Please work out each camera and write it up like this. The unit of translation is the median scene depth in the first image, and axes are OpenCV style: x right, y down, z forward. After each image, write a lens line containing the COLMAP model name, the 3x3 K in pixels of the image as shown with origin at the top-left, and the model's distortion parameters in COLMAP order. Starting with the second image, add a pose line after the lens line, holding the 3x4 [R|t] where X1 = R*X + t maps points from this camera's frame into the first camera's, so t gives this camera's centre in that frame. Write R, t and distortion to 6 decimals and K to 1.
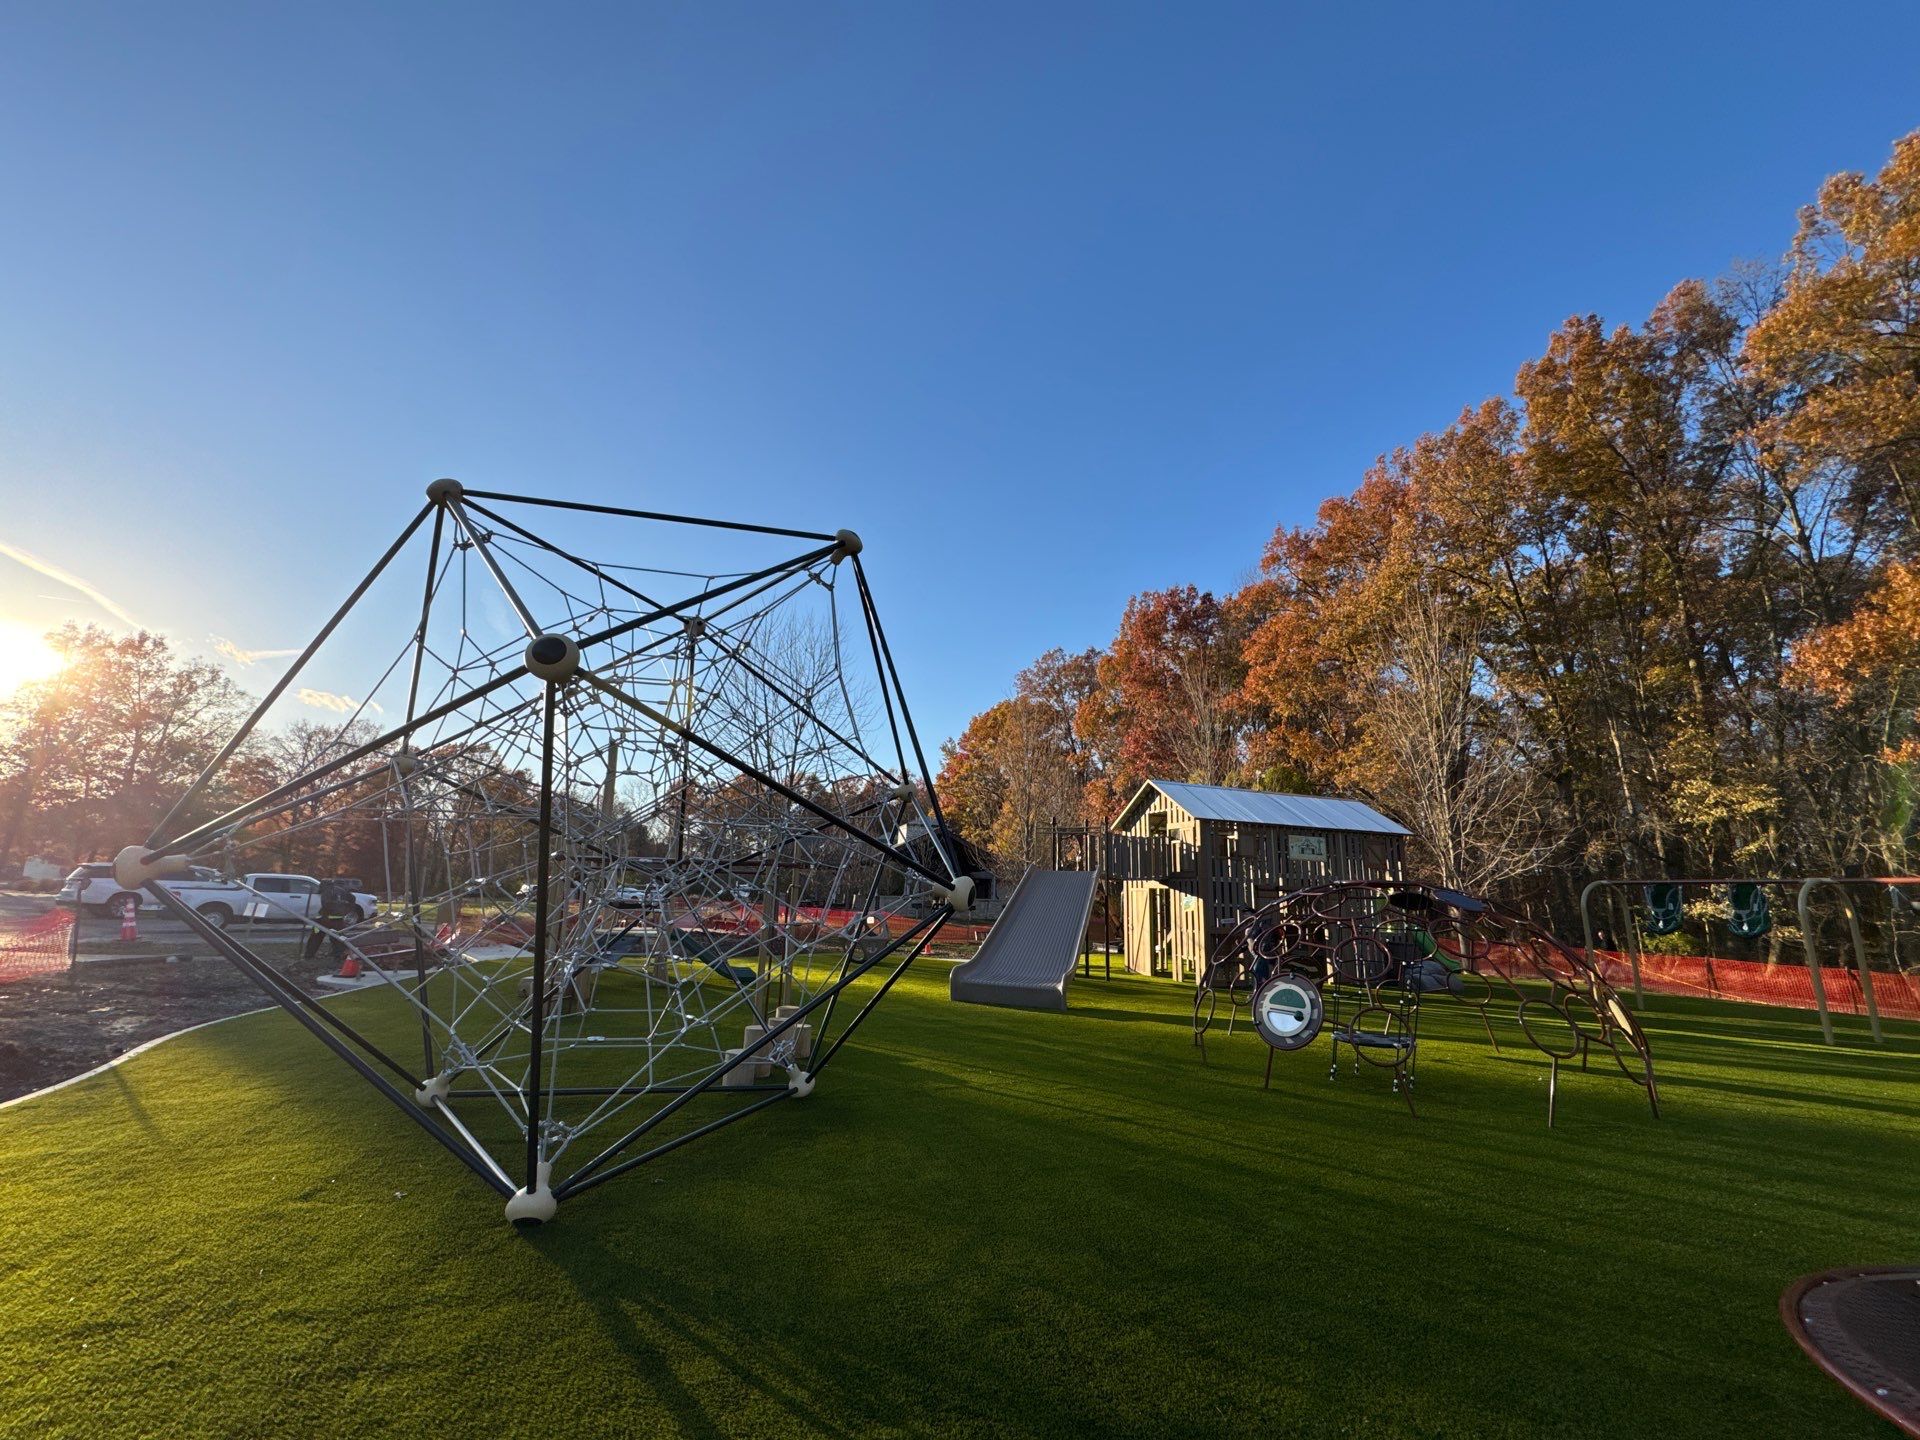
lens RADIAL K [[762.1, 0, 958.2], [0, 762.1, 720.7], [0, 0, 1]] dist [-0.003950, 0.000316]
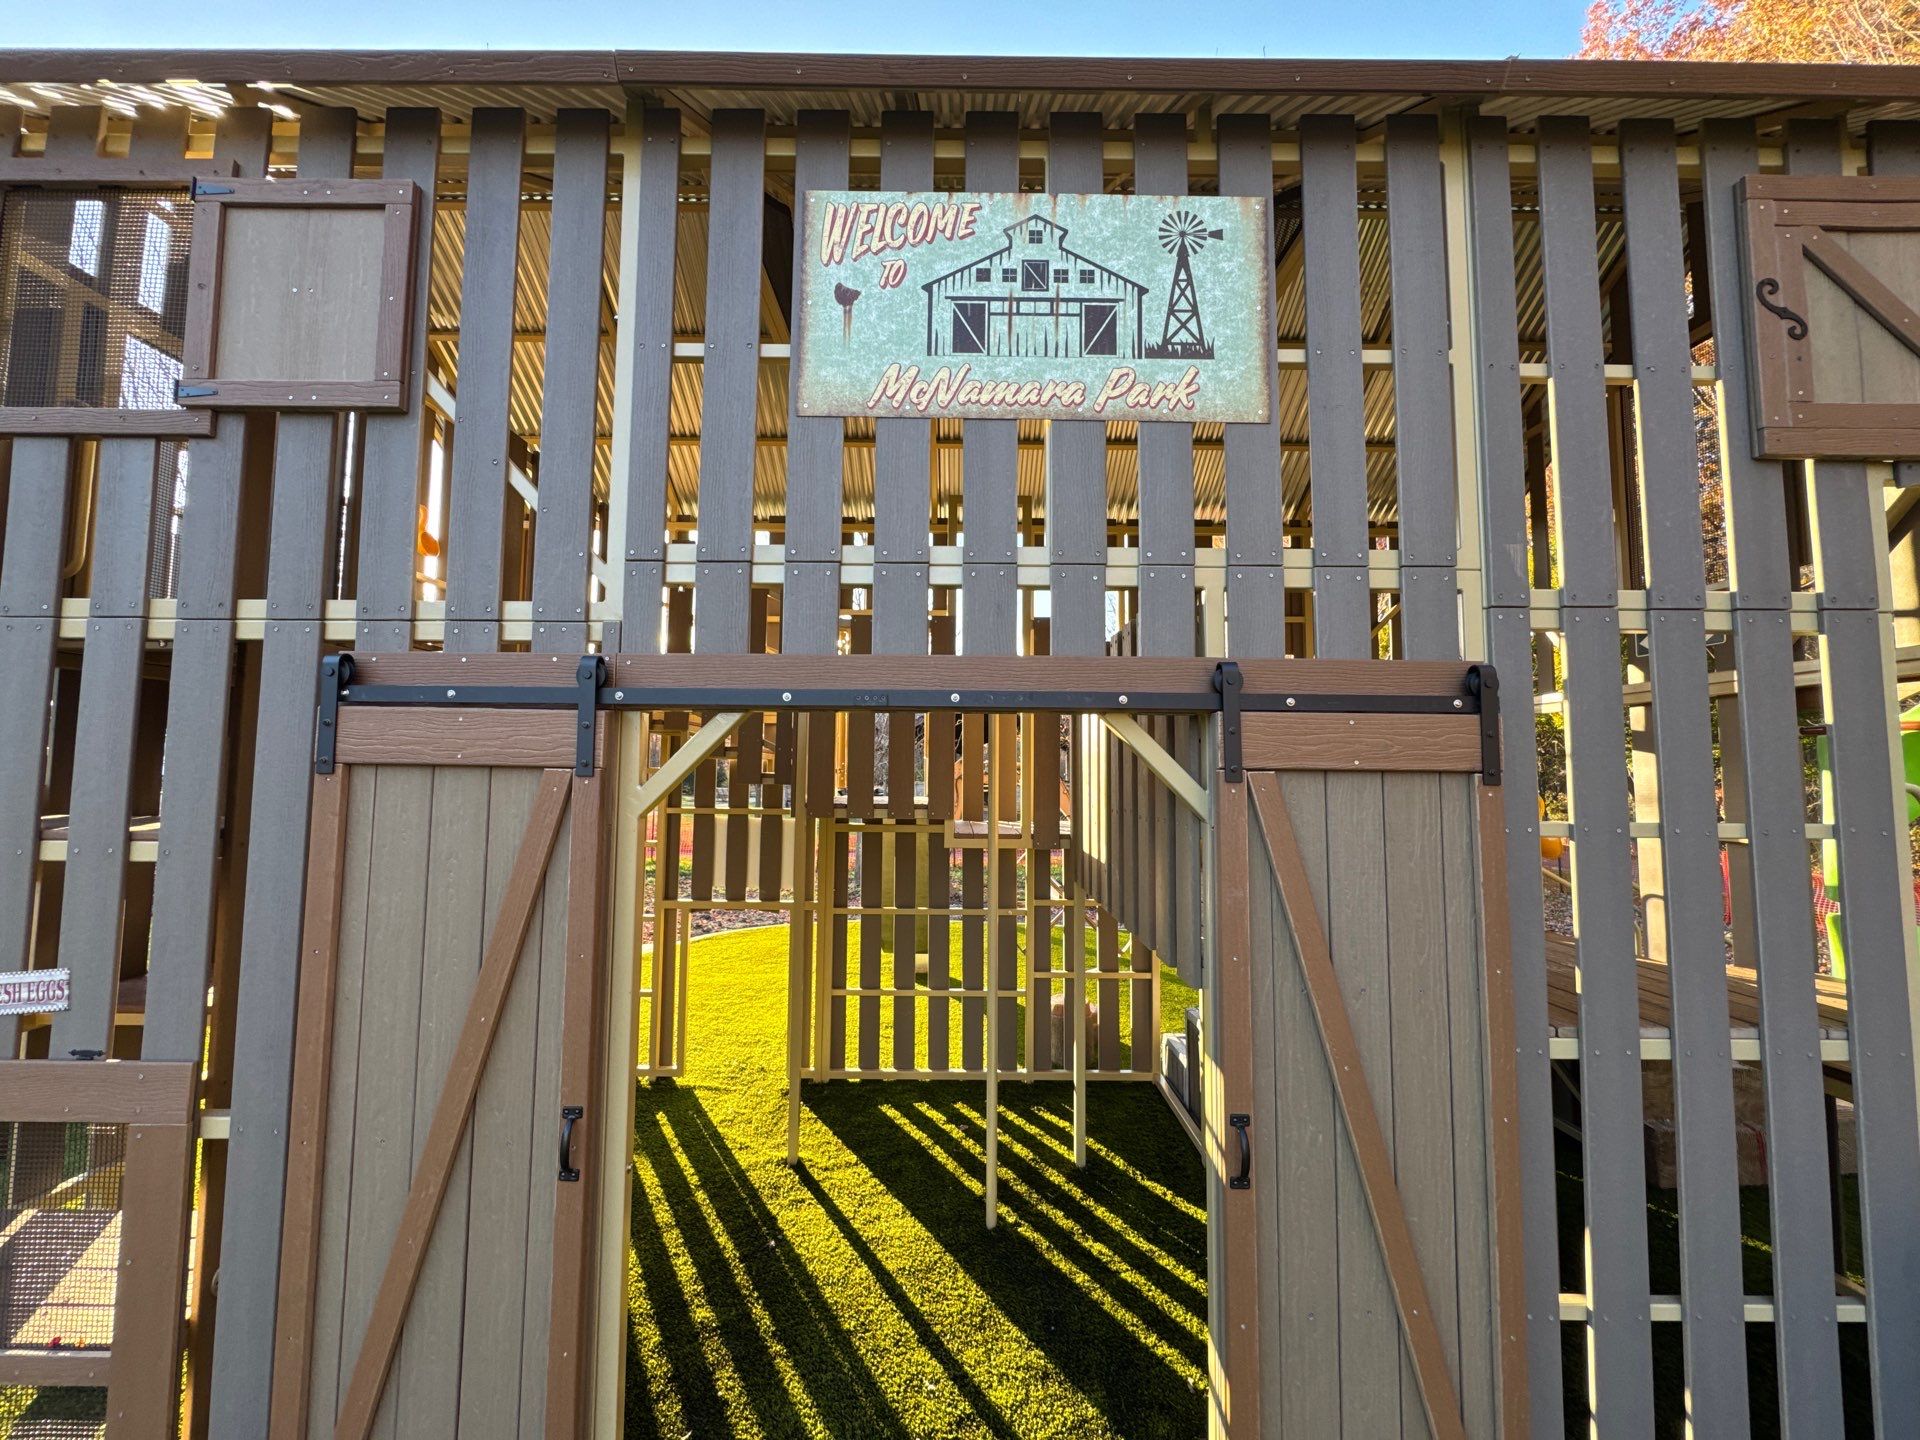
lens RADIAL K [[762.1, 0, 958.4], [0, 762.1, 717.3], [0, 0, 1]] dist [-0.003950, 0.000316]
pose [[0.934996, -0.049412, -0.351200, 0.463166], [0.099013, 0.987242, 0.124701, 0.201597], [0.340558, -0.151368, 0.927959, 0.853975]]
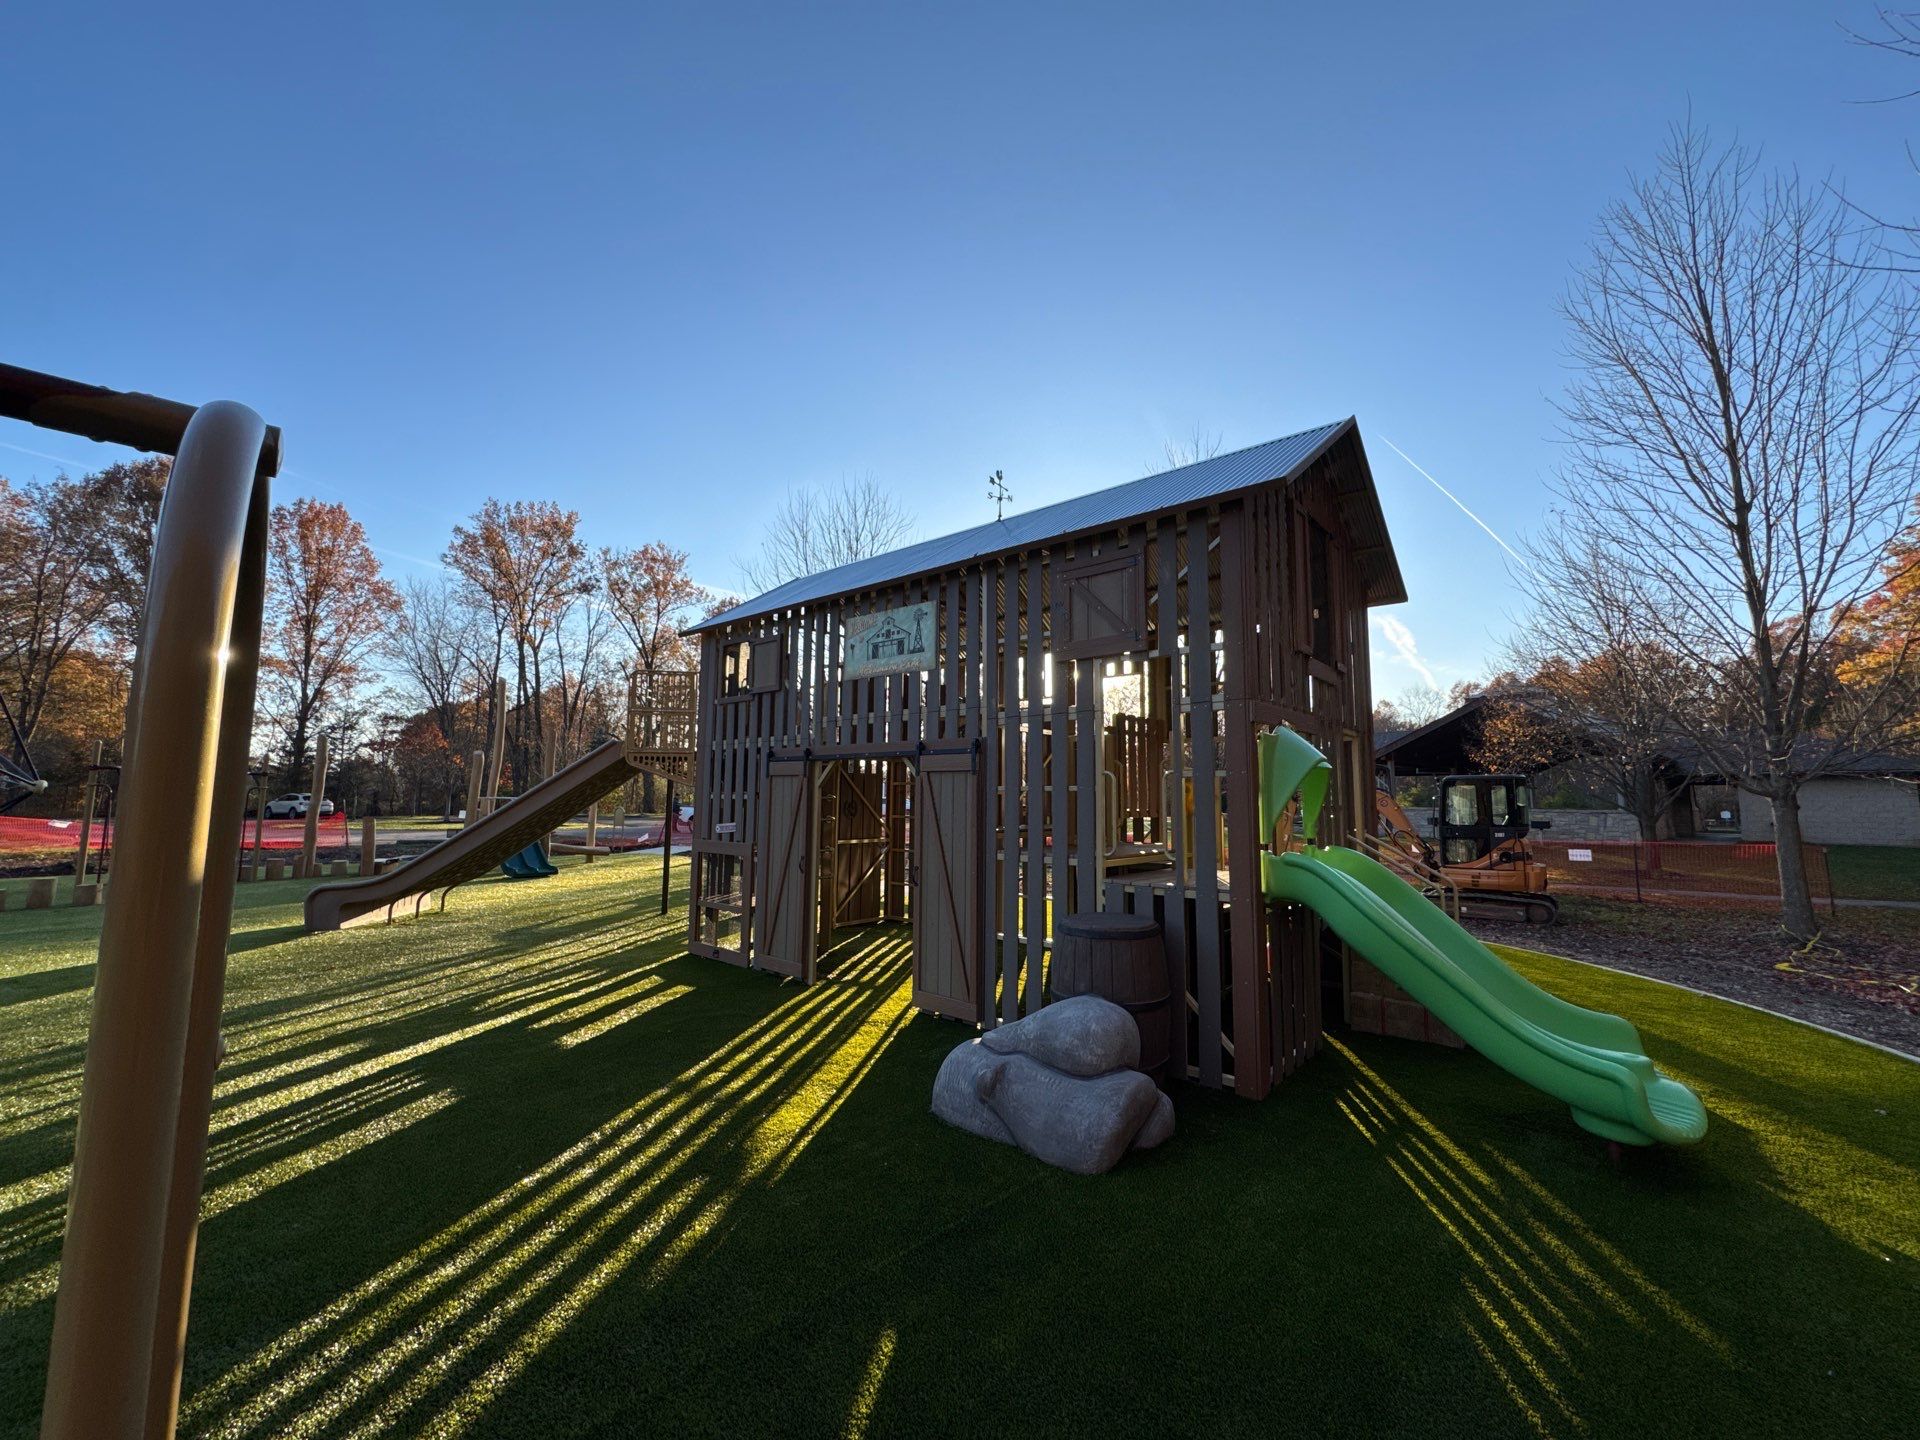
lens RADIAL K [[762.1, 0, 957.9], [0, 762.1, 719.8], [0, 0, 1]] dist [-0.003950, 0.000316]
pose [[0.474070, -0.117236, -0.872648, 0.763768], [0.199589, 0.979606, -0.023178, 0.211665], [0.857568, -0.163183, 0.487800, 0.806721]]
